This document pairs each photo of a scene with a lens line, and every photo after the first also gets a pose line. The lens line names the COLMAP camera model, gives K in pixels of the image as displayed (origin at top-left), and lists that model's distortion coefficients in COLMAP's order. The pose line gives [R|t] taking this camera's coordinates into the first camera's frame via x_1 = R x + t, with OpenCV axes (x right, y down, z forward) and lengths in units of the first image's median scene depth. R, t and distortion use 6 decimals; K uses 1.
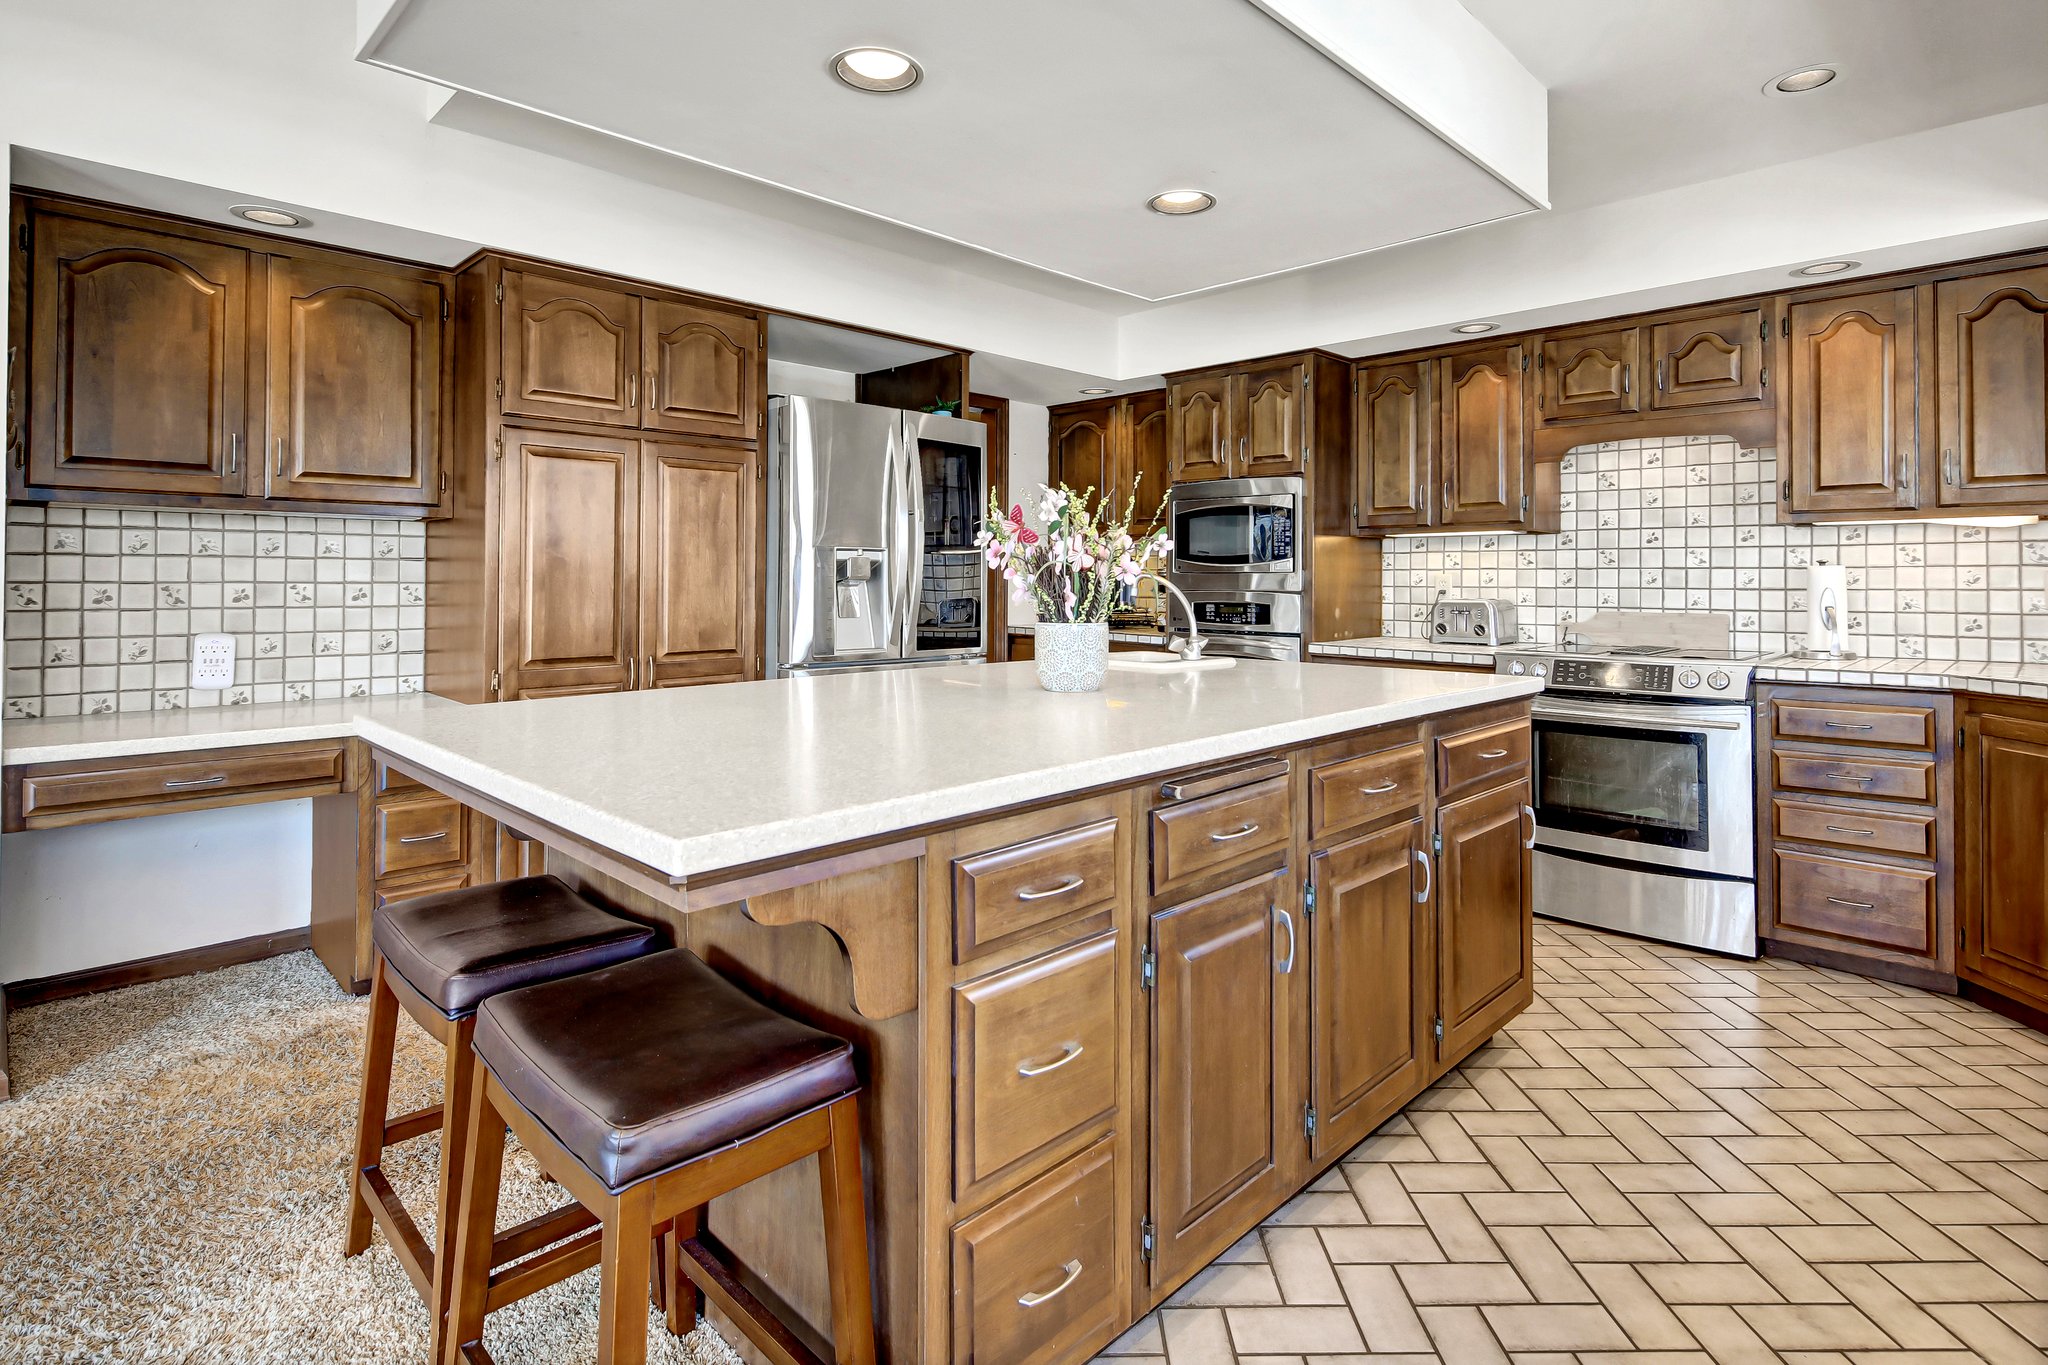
lens RADIAL K [[1036.5, 0, 1025.0], [0, 1036.5, 570.4], [0, 0, 1]] dist [0.004445, -0.004759]
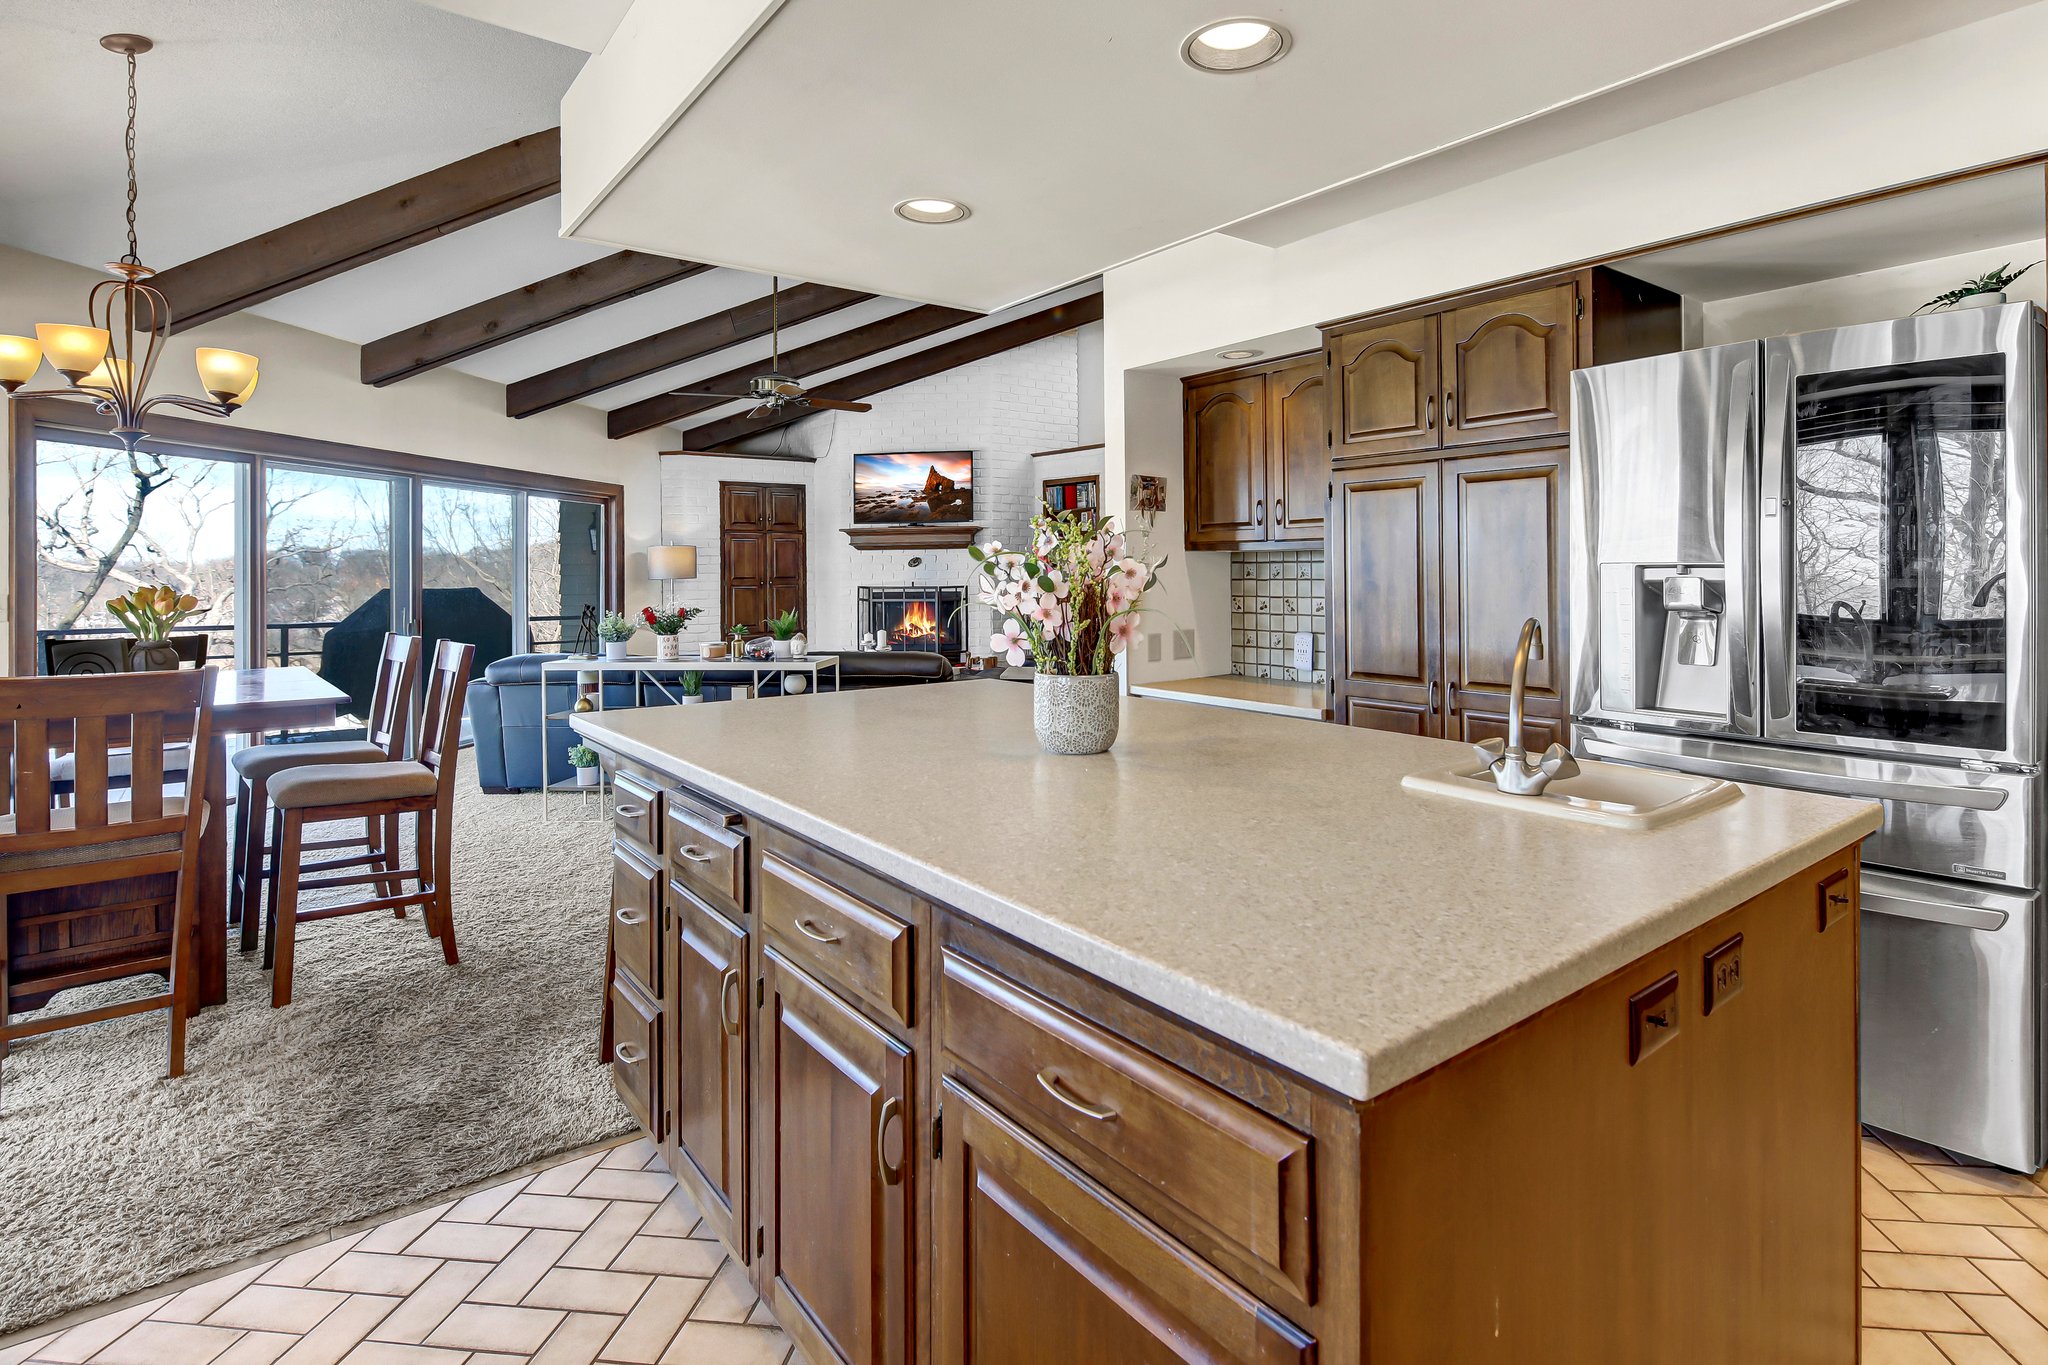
lens RADIAL K [[1010.7, 0, 1036.8], [0, 1010.7, 568.9], [0, 0, 1]] dist [-0.001696, -0.002541]
pose [[-0.127683, -0.006350, -0.991795, 0.648138], [0.013163, 0.999881, -0.008096, -0.021214], [0.991728, -0.014088, -0.127584, 0.774133]]
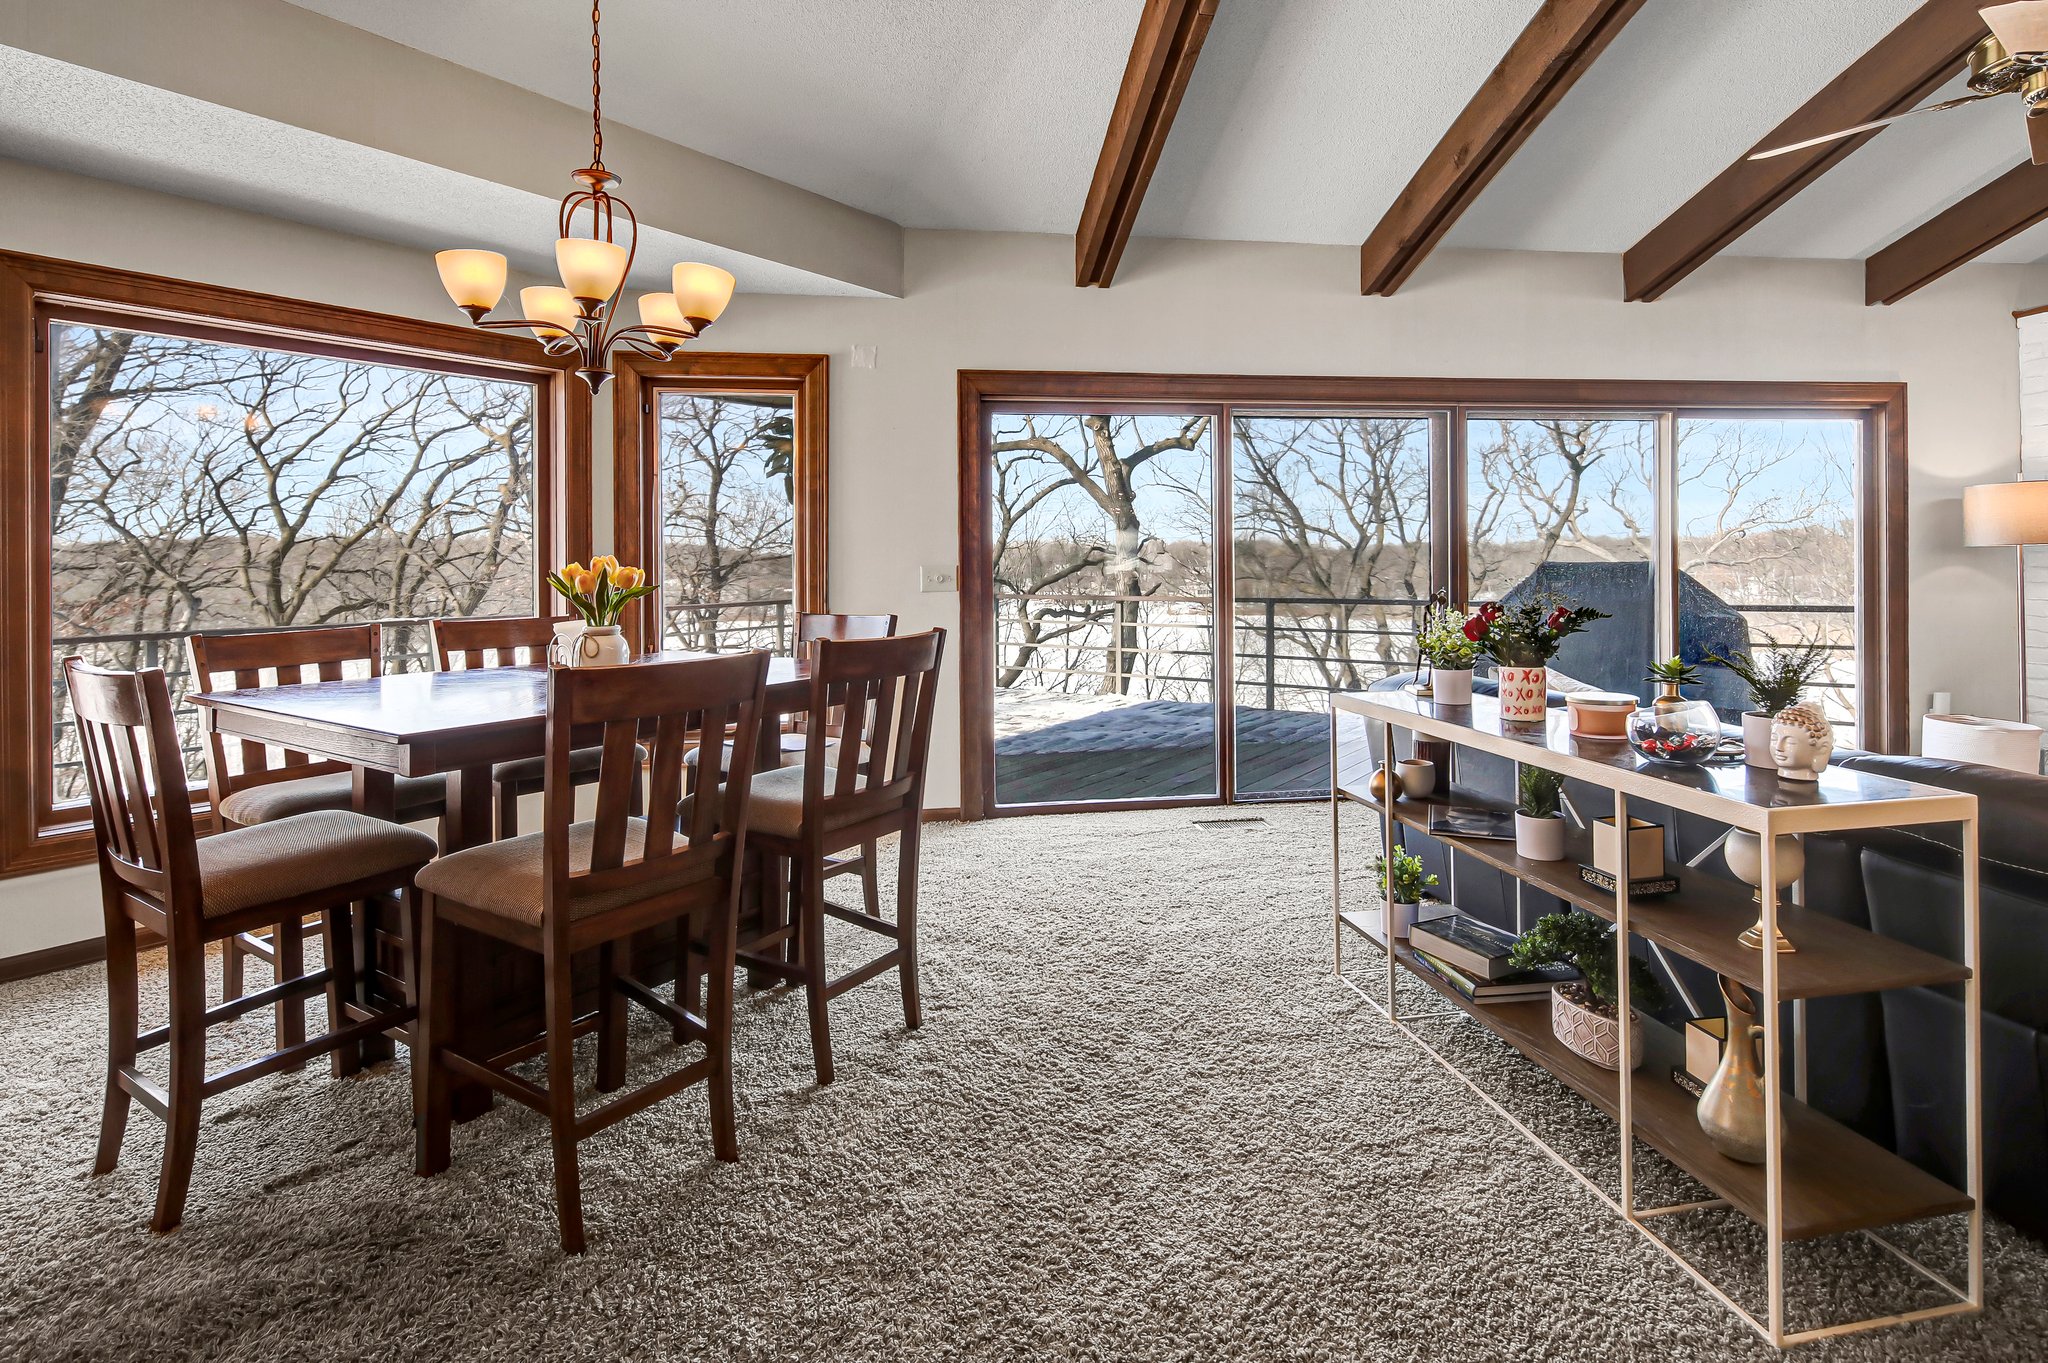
lens RADIAL K [[1010.7, 0, 1036.8], [0, 1010.7, 567.9], [0, 0, 1]] dist [-0.001696, -0.002541]
pose [[-0.990070, 0.009516, -0.140252, -0.464831], [0.009550, 0.999954, 0.000430, -0.011654], [0.140249, -0.000914, -0.990116, 0.659286]]
